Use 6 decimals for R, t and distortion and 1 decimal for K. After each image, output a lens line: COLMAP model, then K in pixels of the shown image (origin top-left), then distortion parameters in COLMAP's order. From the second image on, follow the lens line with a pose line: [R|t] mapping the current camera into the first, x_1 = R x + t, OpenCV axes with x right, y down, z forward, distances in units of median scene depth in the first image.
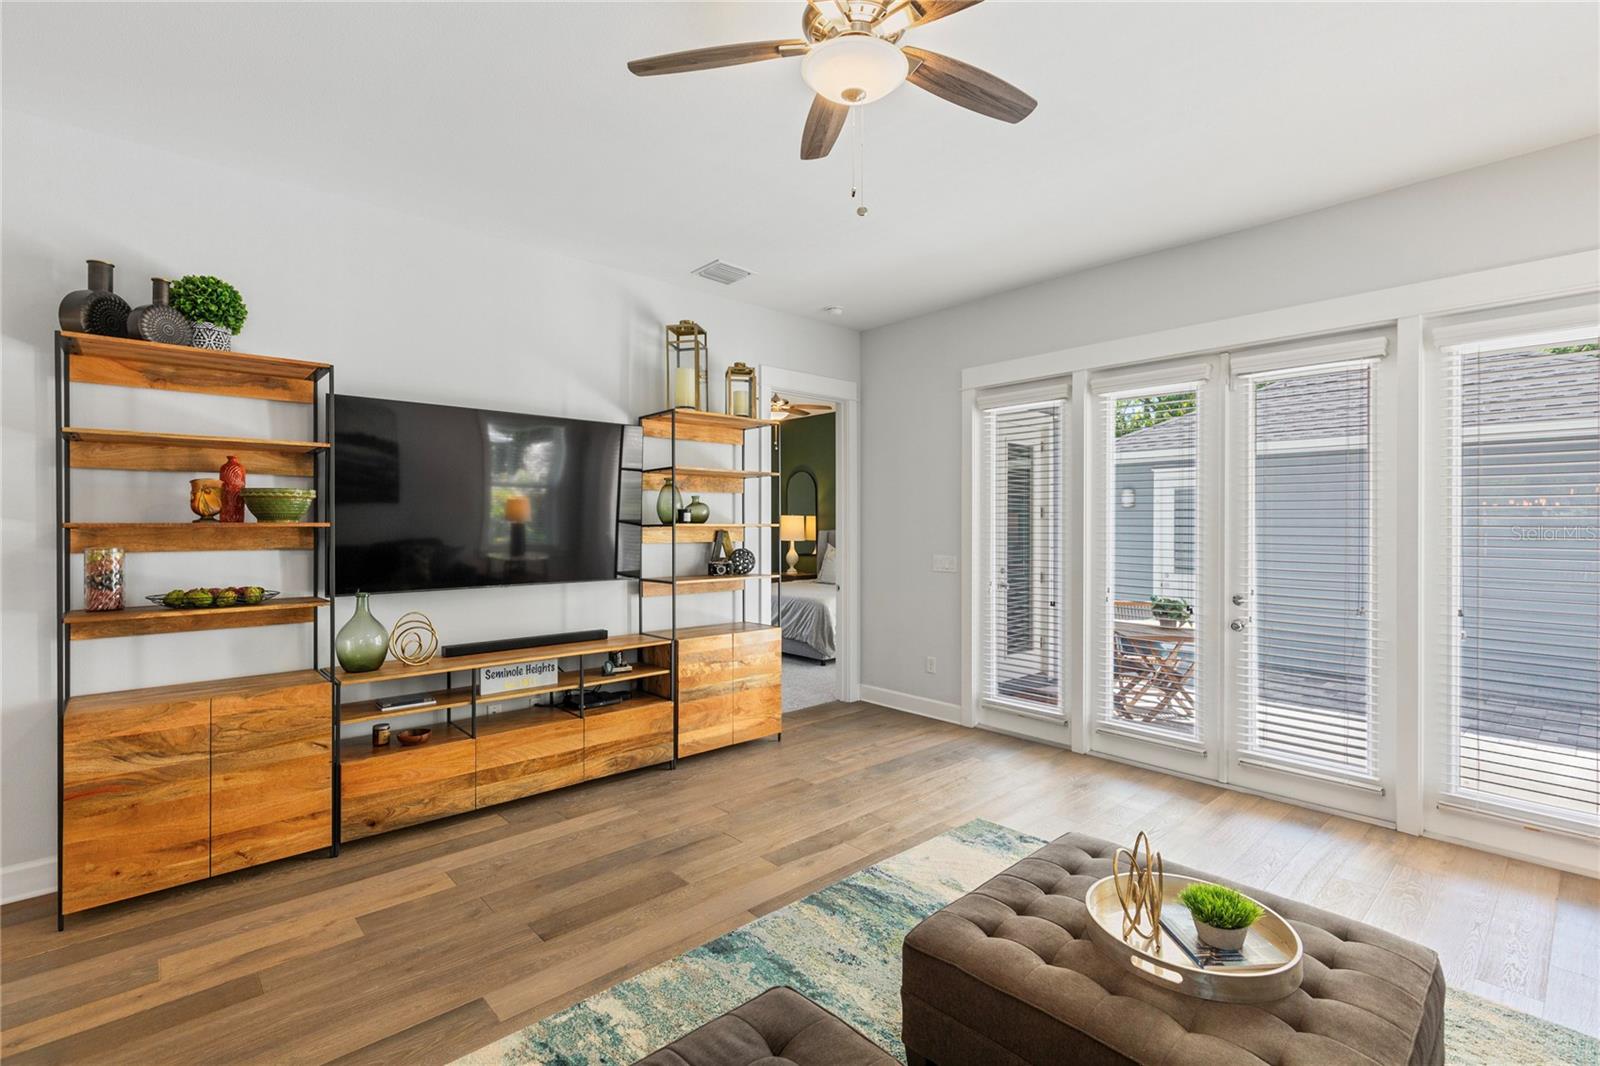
lens RADIAL K [[728.8, 0, 792.2], [0, 728.8, 528.7], [0, 0, 1]] dist [0.012283, -0.000574]
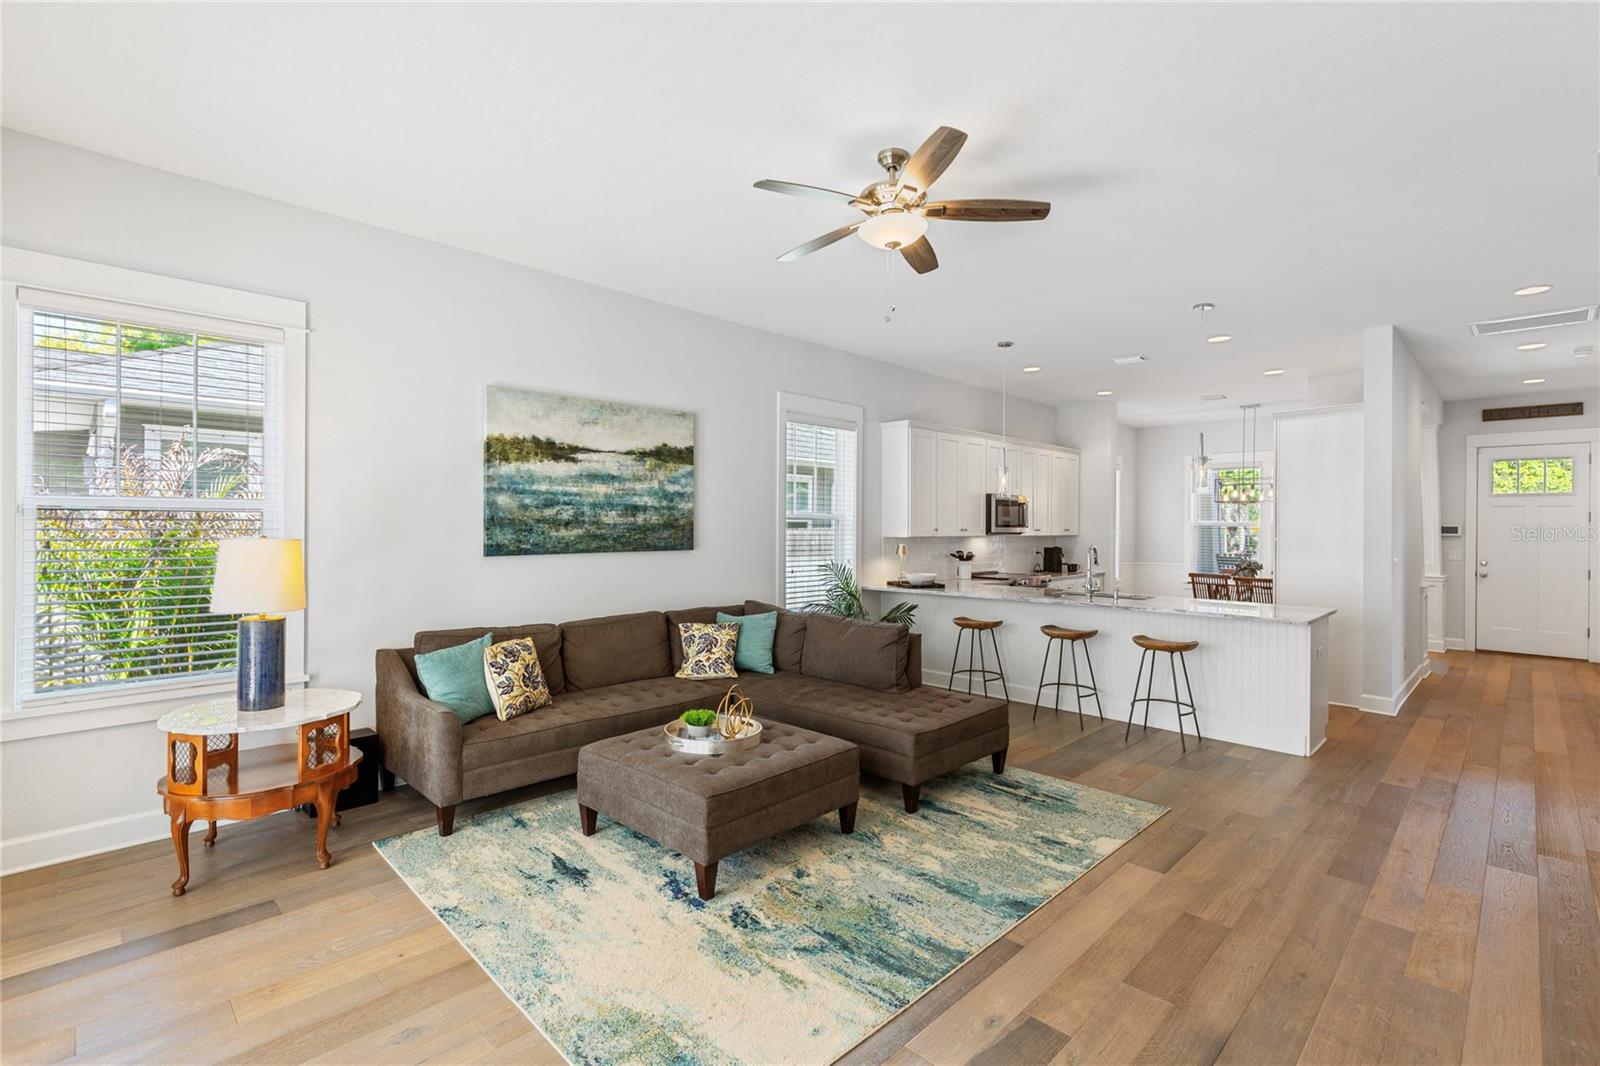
lens RADIAL K [[728.8, 0, 792.2], [0, 728.8, 528.7], [0, 0, 1]] dist [0.012283, -0.000574]
pose [[-0.998765, -0.008309, -0.048981, 0.270832], [-0.008727, 0.999927, 0.008335, -0.006965], [0.048908, 0.008752, -0.998765, 1.849793]]
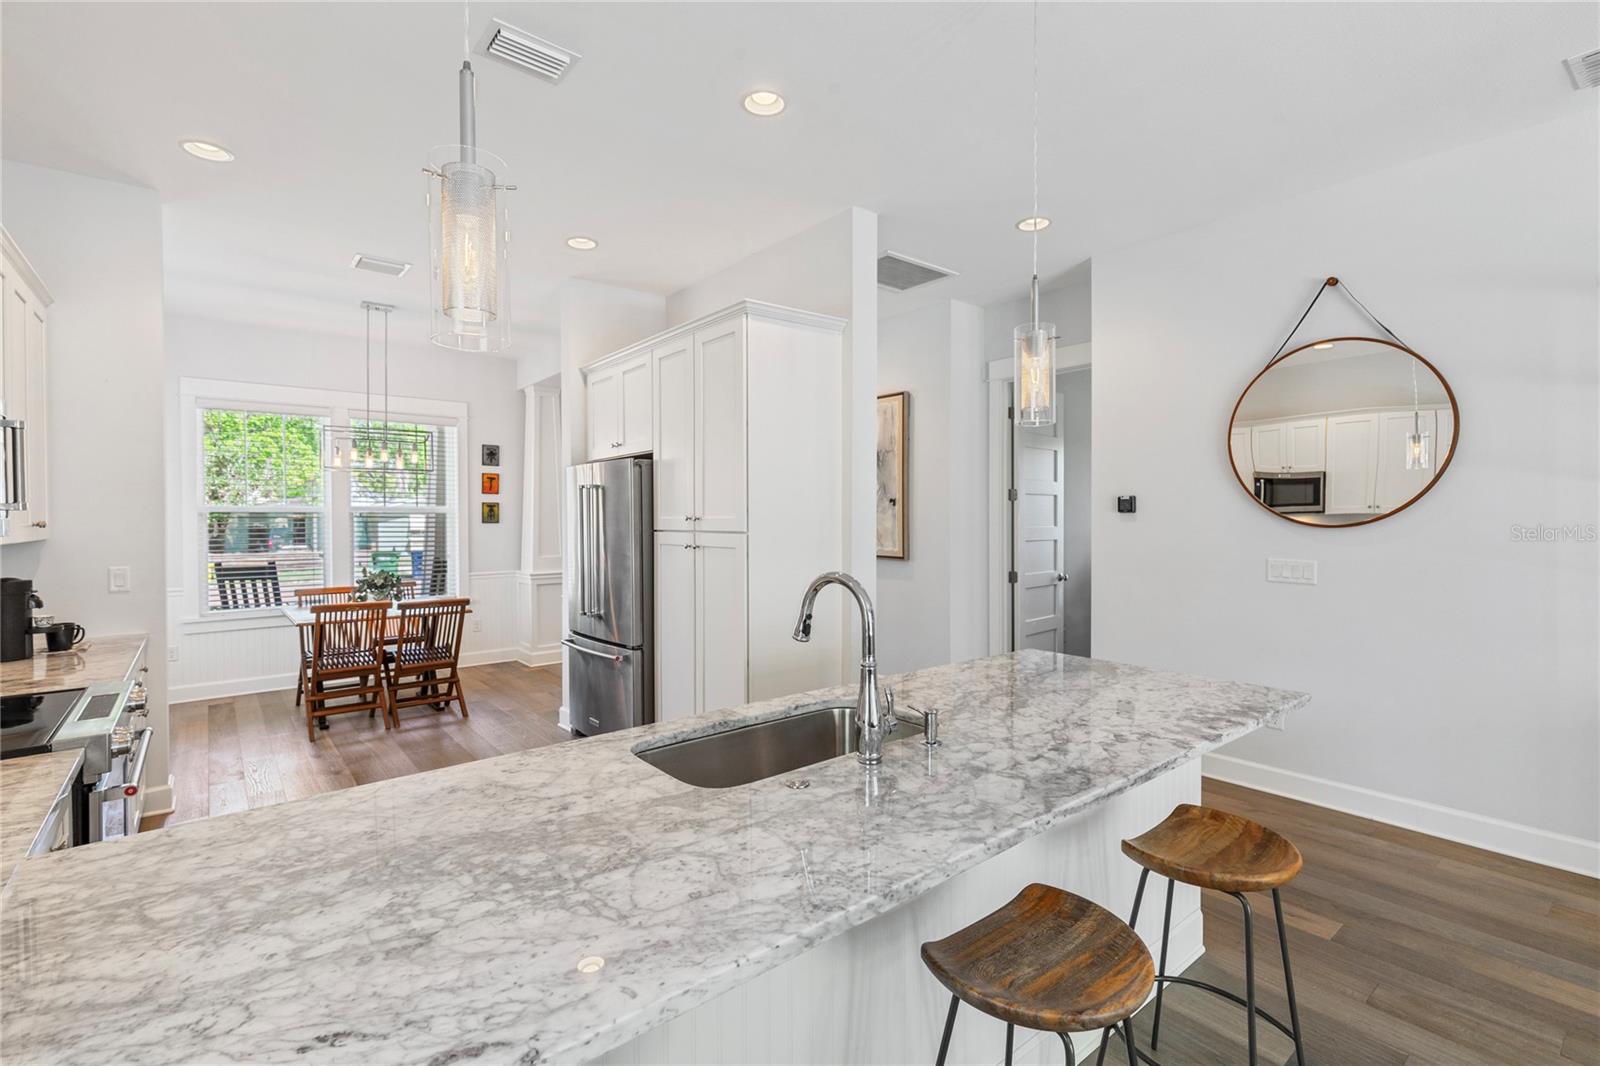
lens RADIAL K [[728.8, 0, 792.2], [0, 728.8, 528.7], [0, 0, 1]] dist [0.012283, -0.000574]
pose [[-0.057518, 0.015676, -0.998221, -0.091643], [-0.000485, 0.999876, 0.015729, 0.003880], [0.998344, 0.001389, -0.057503, -0.169559]]
